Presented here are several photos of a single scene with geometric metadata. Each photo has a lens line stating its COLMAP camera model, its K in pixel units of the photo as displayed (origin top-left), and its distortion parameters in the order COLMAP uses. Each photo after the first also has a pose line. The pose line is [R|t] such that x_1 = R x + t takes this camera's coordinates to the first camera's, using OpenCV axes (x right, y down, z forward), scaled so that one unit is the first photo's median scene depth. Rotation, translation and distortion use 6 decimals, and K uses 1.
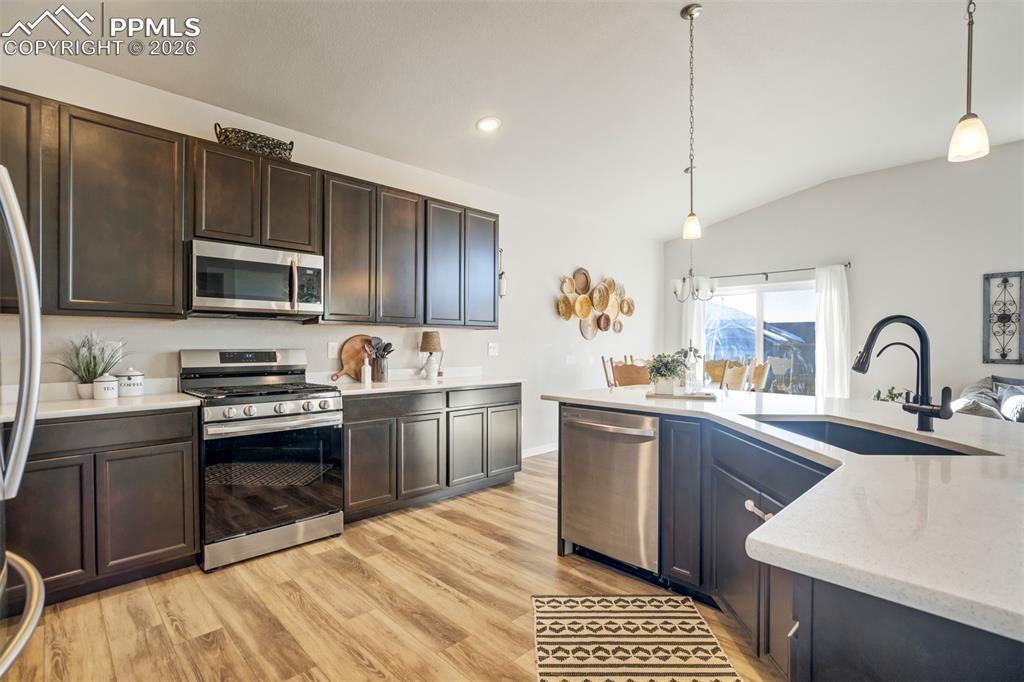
lens RADIAL K [[494.2, 0, 516.2], [0, 494.2, 342.4], [0, 0, 1]] dist [-0.034017, 0.018422]
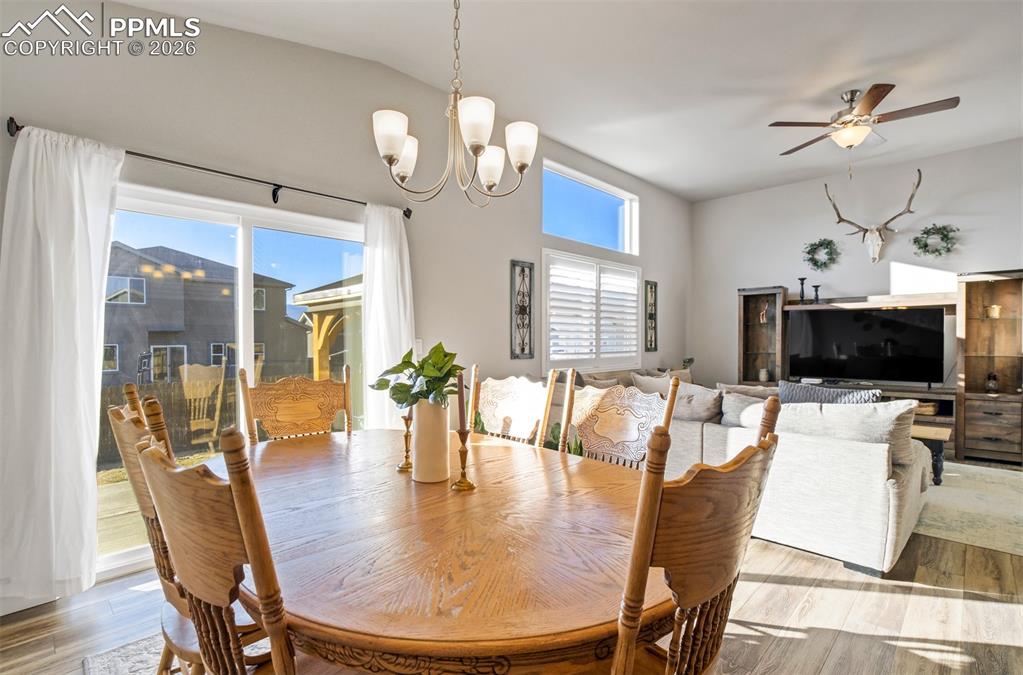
lens RADIAL K [[493.7, 0, 516.8], [0, 493.7, 344.6], [0, 0, 1]] dist [-0.034017, 0.018422]
pose [[-0.022368, -0.014144, 0.999650, 0.069760], [-0.003522, 0.999895, 0.014069, 0.004863], [-0.999744, -0.003206, -0.022416, 1.482012]]
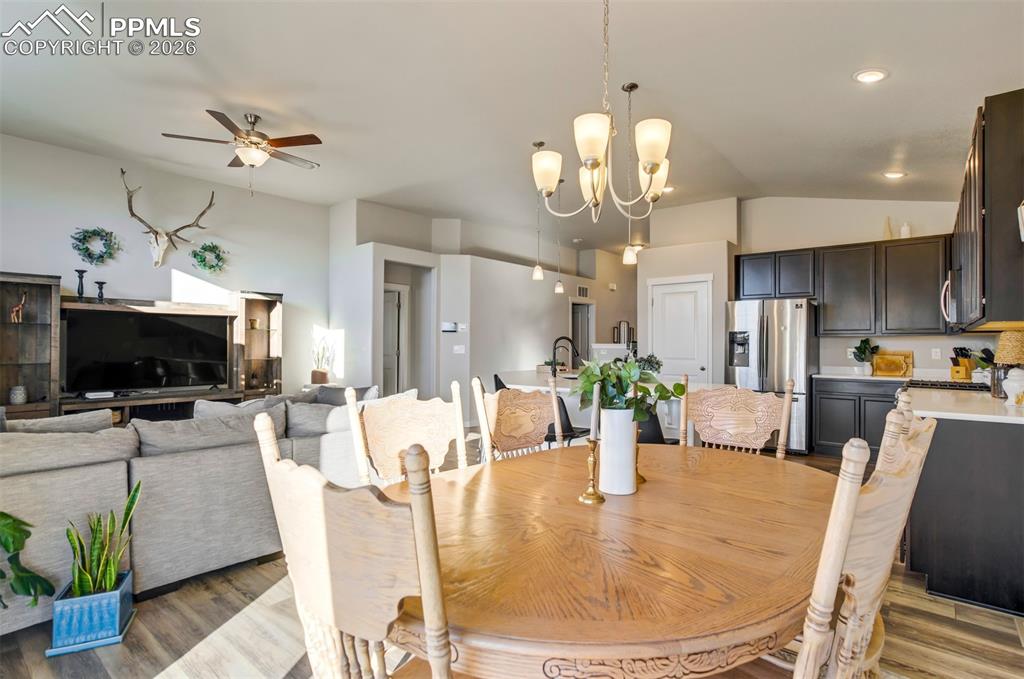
lens RADIAL K [[494.2, 0, 521.8], [0, 494.2, 339.5], [0, 0, 1]] dist [-0.034017, 0.018422]
pose [[-0.994511, -0.010647, -0.104092, 0.689698], [-0.009418, 0.999880, -0.012297, -0.005633], [0.104210, -0.011249, -0.994492, 1.980952]]
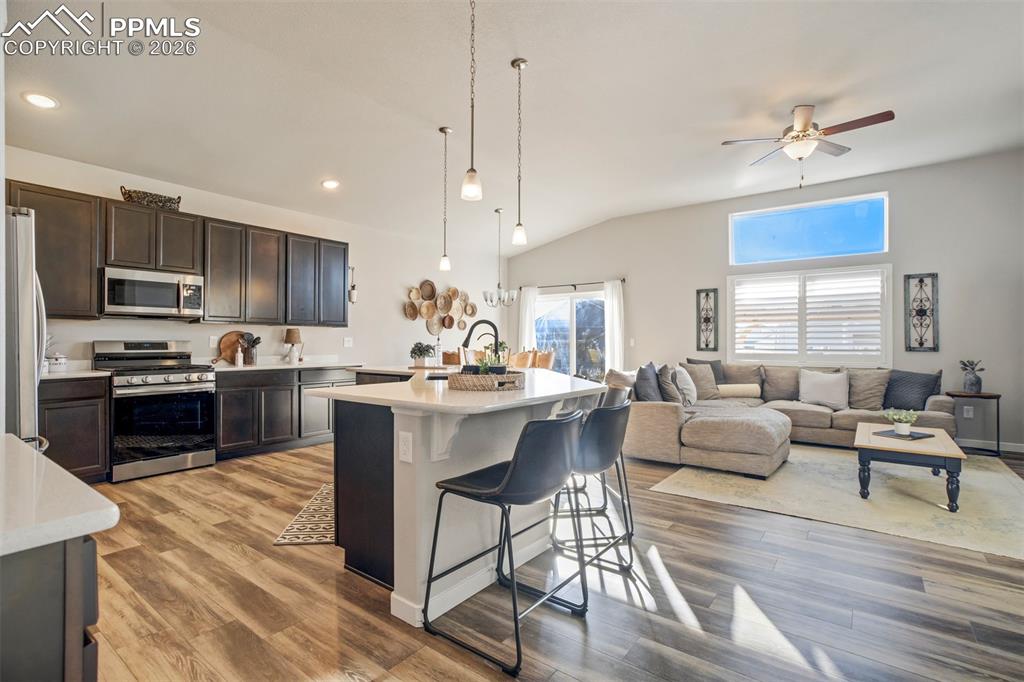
lens RADIAL K [[494.2, 0, 518.7], [0, 494.2, 336.1], [0, 0, 1]] dist [-0.034017, 0.018422]
pose [[0.989524, -0.001058, 0.144364, 0.321392], [0.002439, 0.999953, -0.009387, 0.016645], [-0.144348, 0.009640, 0.989480, -0.561075]]
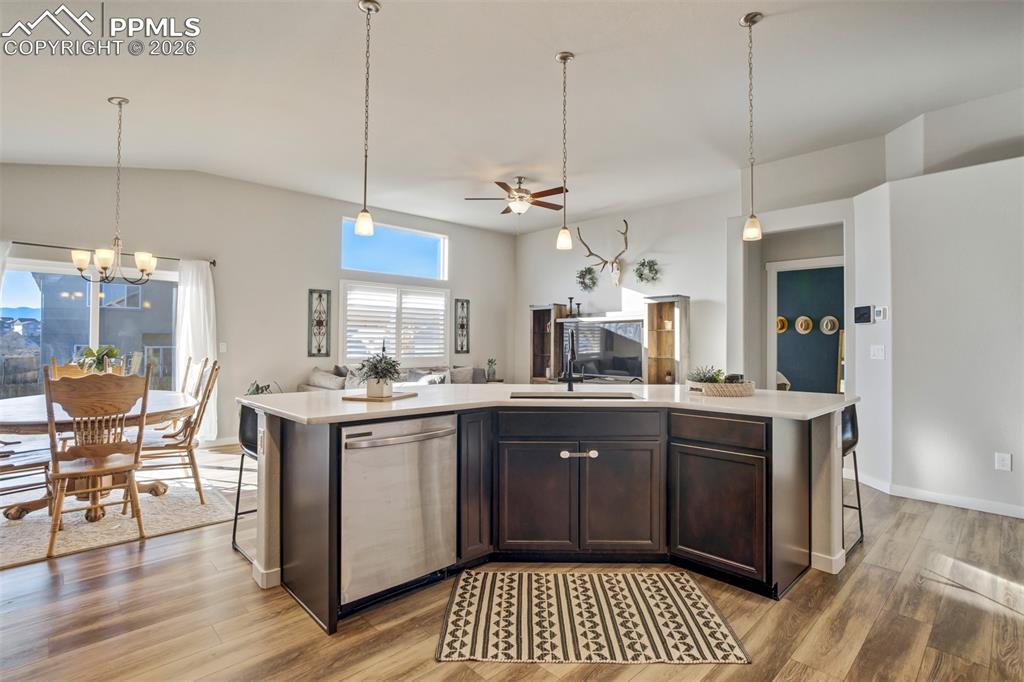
lens RADIAL K [[494.2, 0, 523.0], [0, 494.2, 345.5], [0, 0, 1]] dist [-0.034017, 0.018422]
pose [[0.000880, -0.010224, 0.999947, -0.547051], [-0.008587, 0.999911, 0.010231, -0.008516], [-0.999963, -0.008596, 0.000792, 0.610973]]
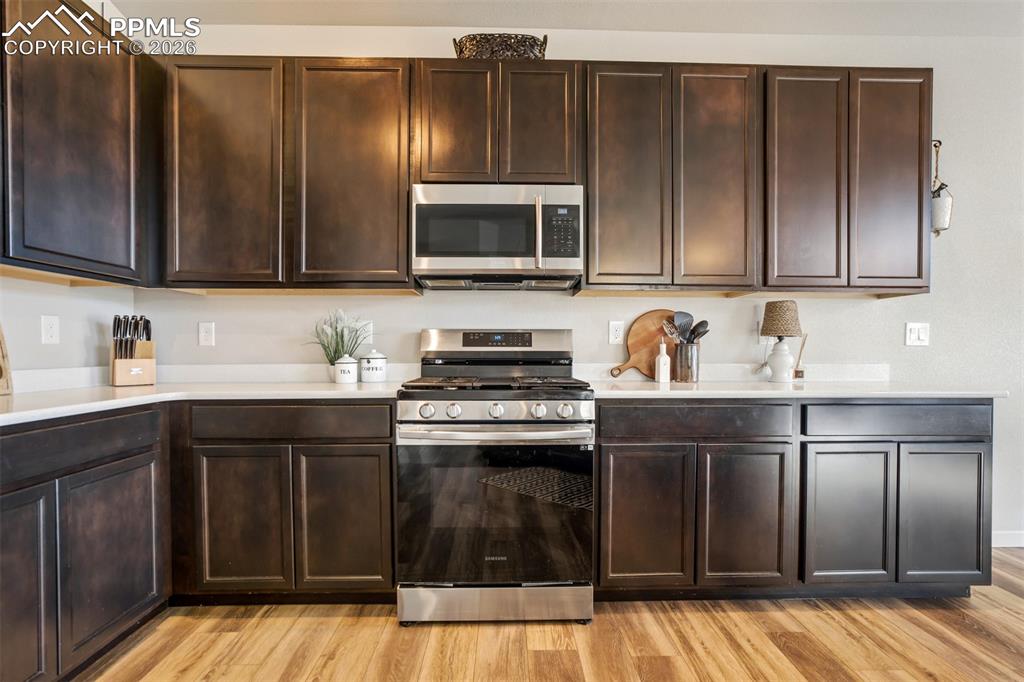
lens RADIAL K [[494.2, 0, 508.1], [0, 494.2, 352.4], [0, 0, 1]] dist [-0.034017, 0.018422]
pose [[0.726292, 0.006453, -0.687356, -0.008658], [0.001031, 0.999945, 0.010476, 0.041728], [0.687385, -0.008317, 0.726245, 0.451233]]
